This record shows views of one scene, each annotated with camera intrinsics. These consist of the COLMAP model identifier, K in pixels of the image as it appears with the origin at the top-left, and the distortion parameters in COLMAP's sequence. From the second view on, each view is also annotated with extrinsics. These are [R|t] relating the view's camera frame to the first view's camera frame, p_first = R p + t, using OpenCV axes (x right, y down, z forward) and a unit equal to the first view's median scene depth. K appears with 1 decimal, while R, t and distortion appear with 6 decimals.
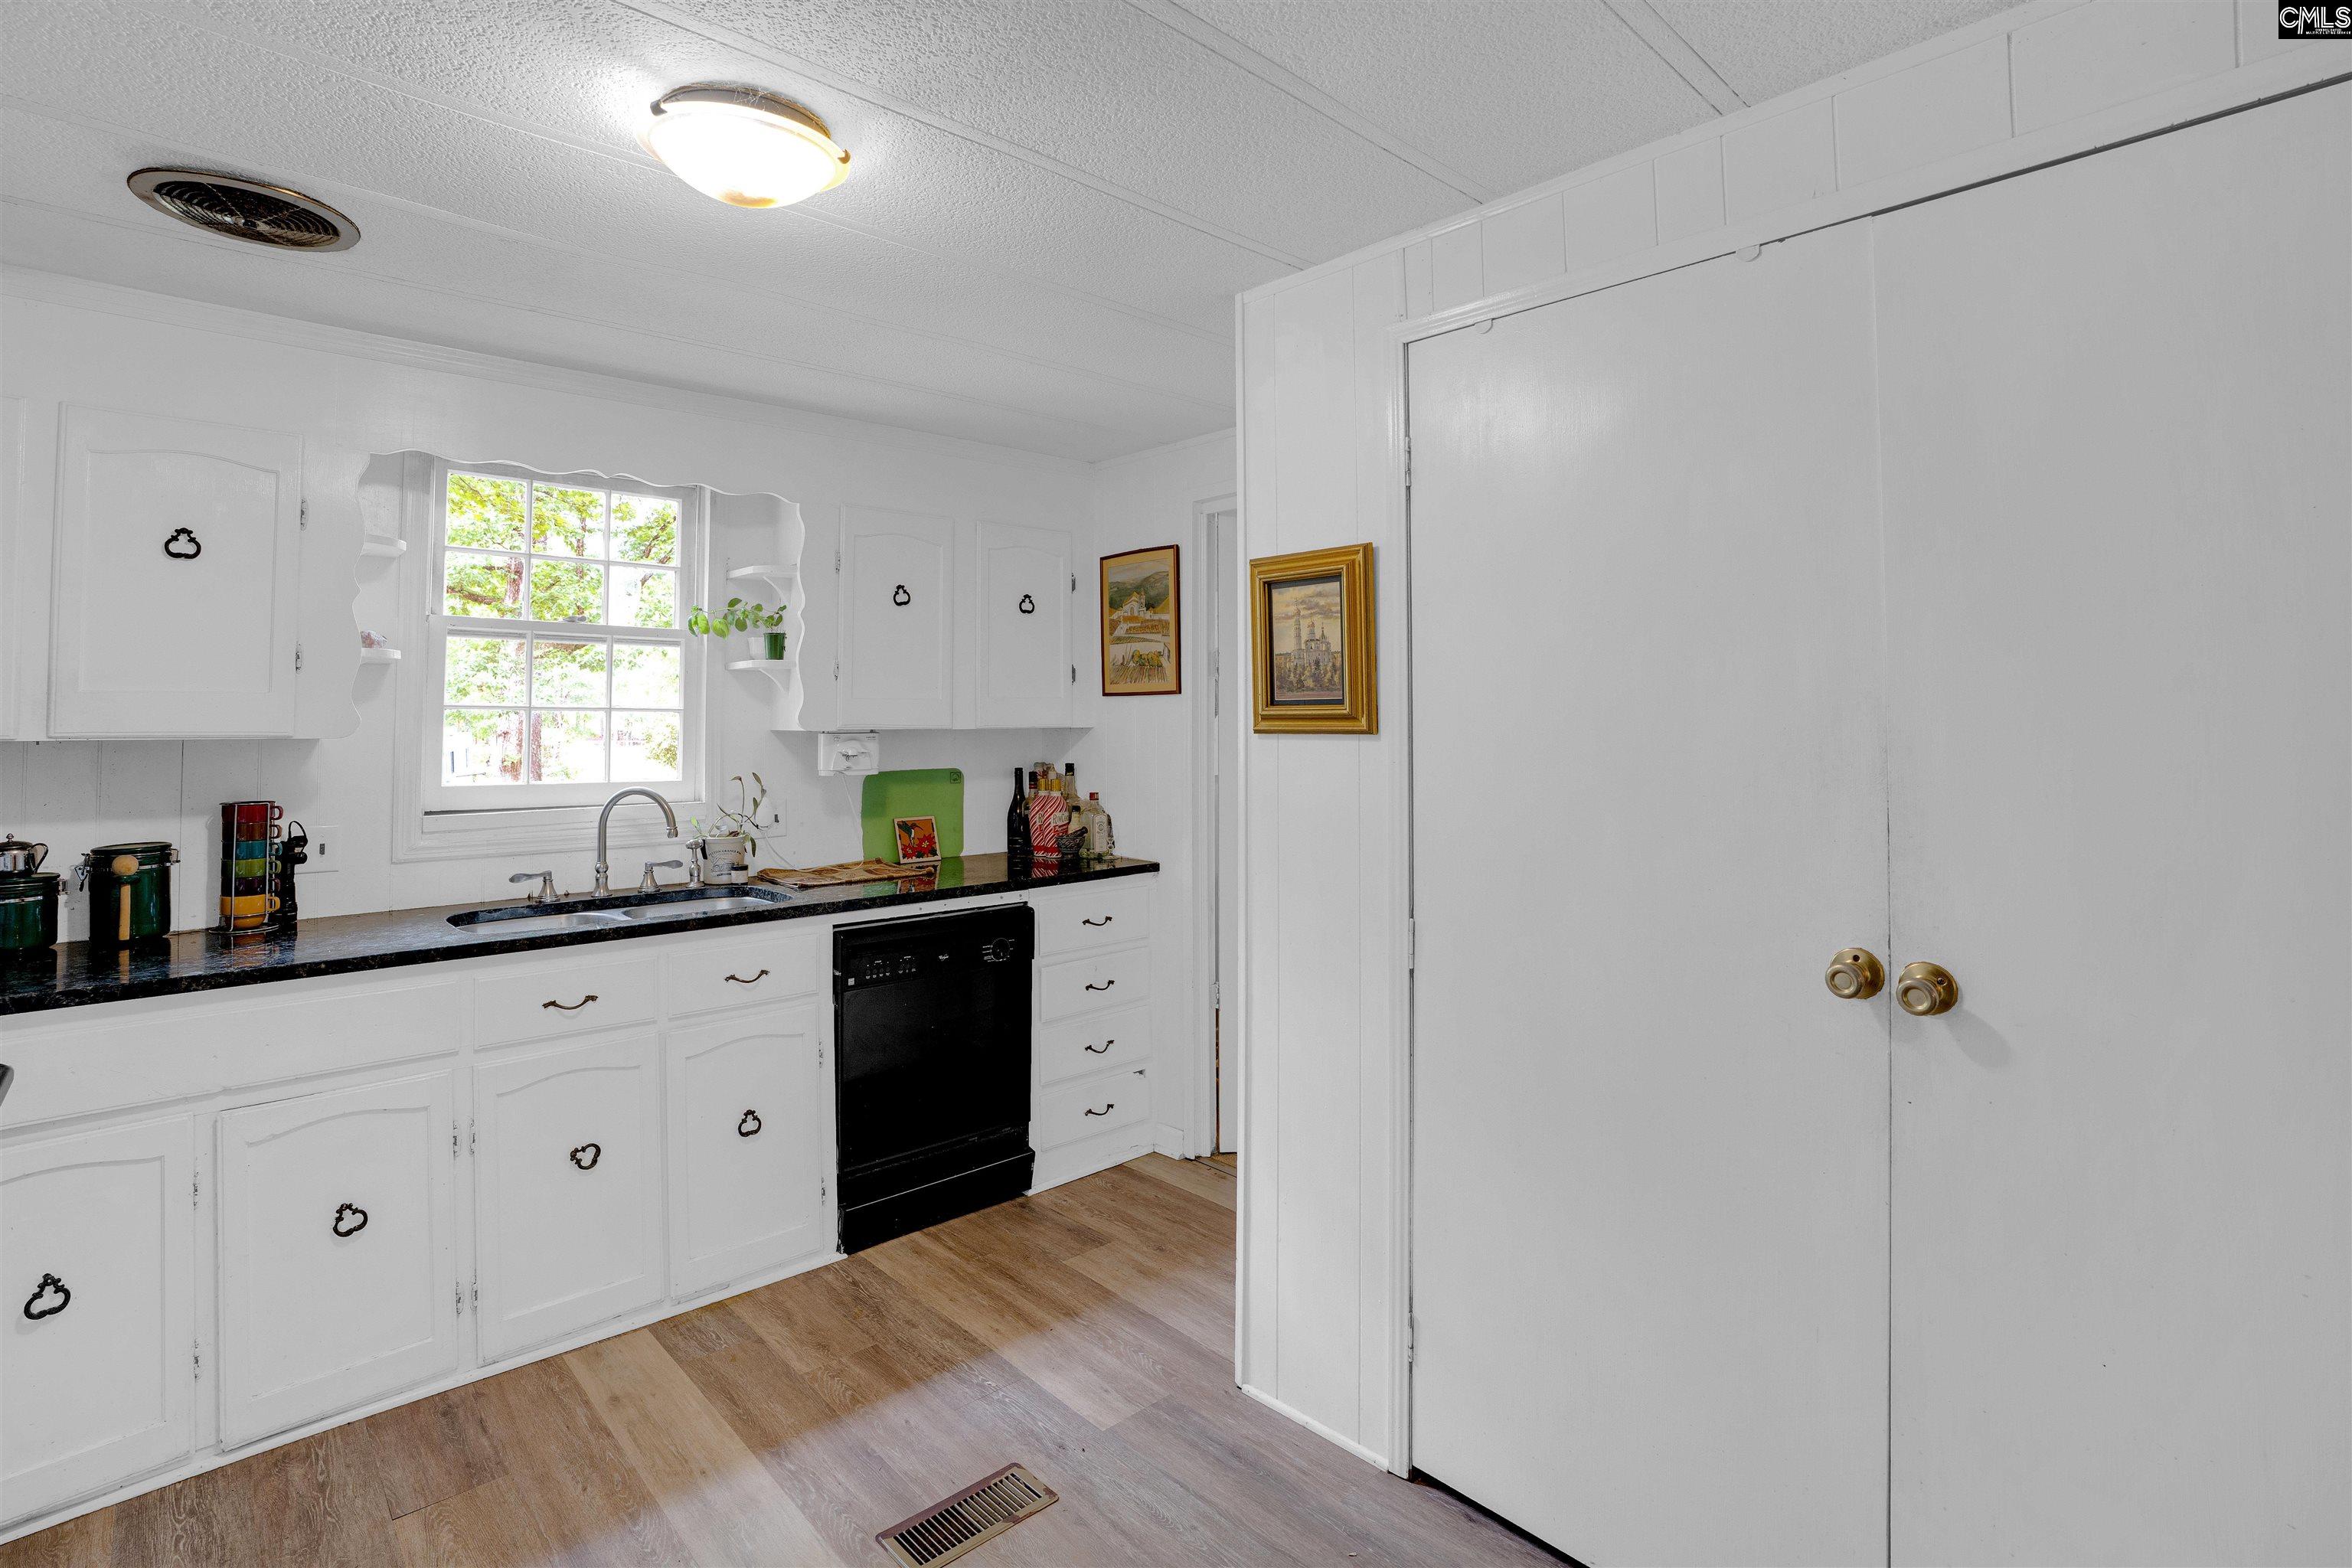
lens RADIAL K [[1117.0, 0, 1175.4], [0, 1117.0, 700.1], [0, 0, 1]] dist [-0.061800, 0.024531]
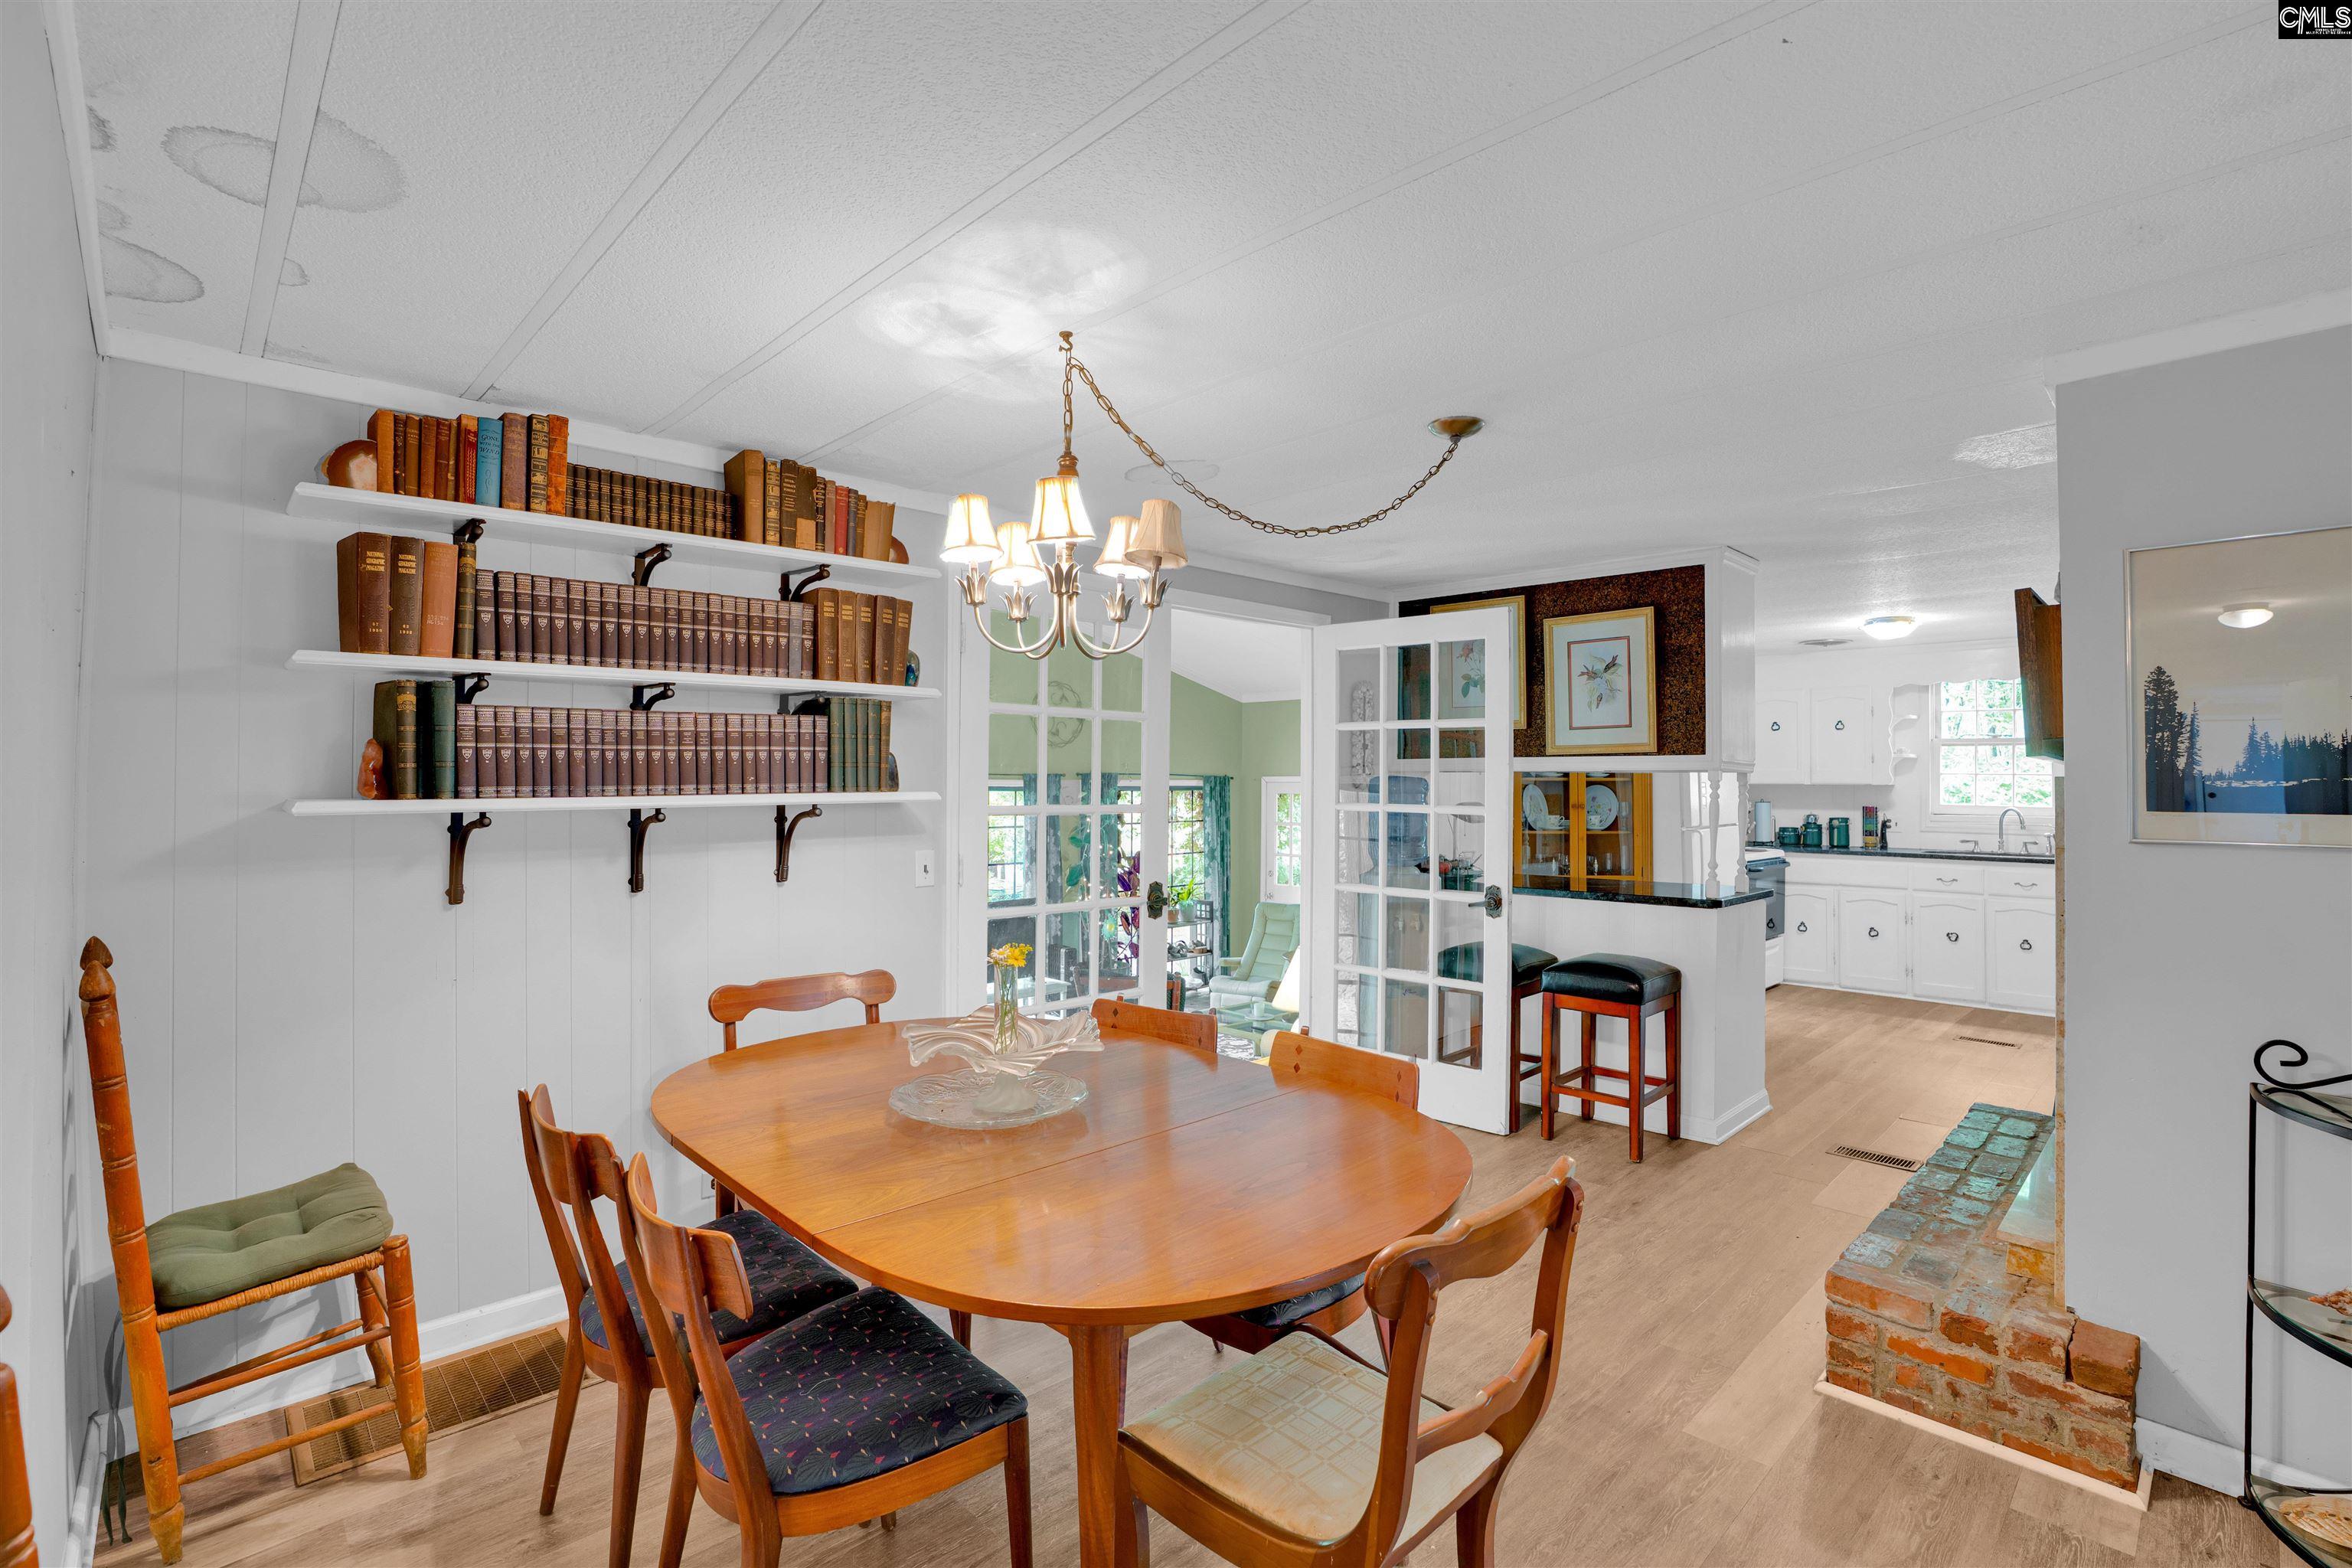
lens RADIAL K [[1083.4, 0, 1176.2], [0, 1083.4, 772.4], [0, 0, 1]] dist [-0.069134, 0.027726]
pose [[0.028871, 0.000478, -0.999583, 1.956742], [0.018392, 0.999830, 0.001009, -0.036285], [0.999414, -0.018413, 0.028857, -0.983069]]
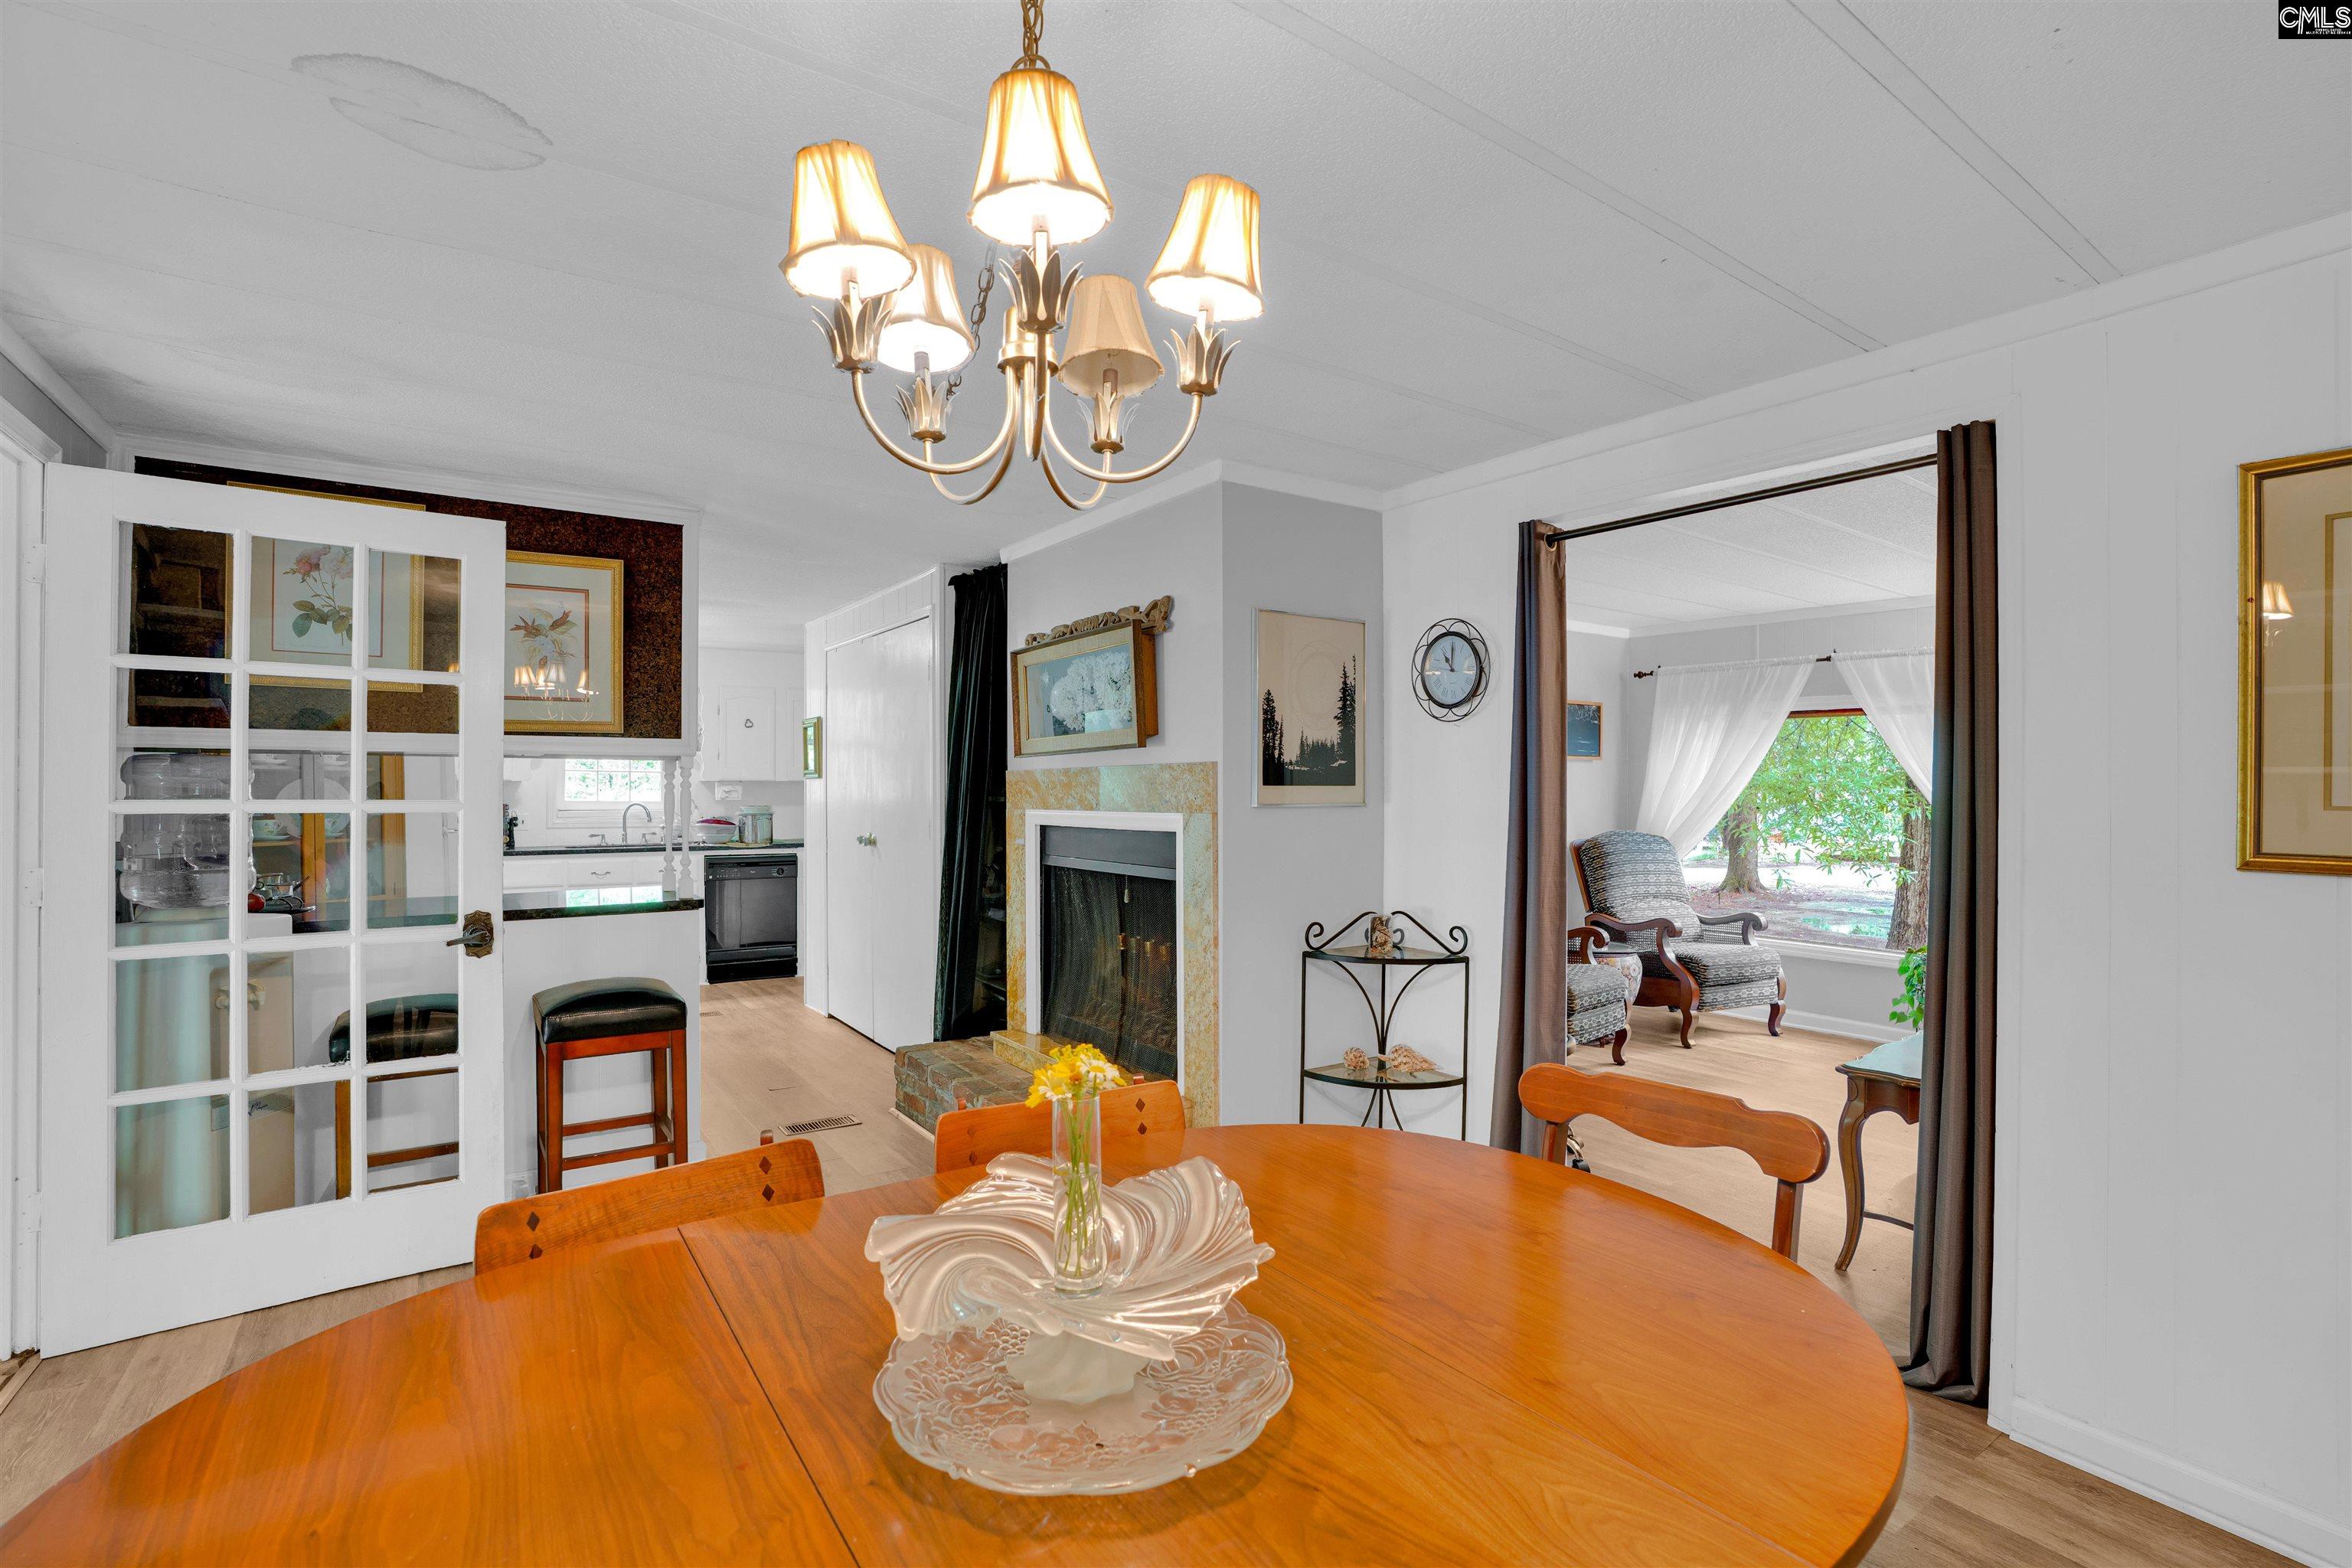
lens RADIAL K [[1098.4, 0, 1177.2], [0, 1098.4, 793.5], [0, 0, 1]] dist [-0.066050, 0.025365]
pose [[0.991802, 0.008620, -0.127496, 1.219967], [-0.005339, 0.999646, 0.026056, -0.014142], [0.127676, -0.025162, 0.991497, -1.506272]]
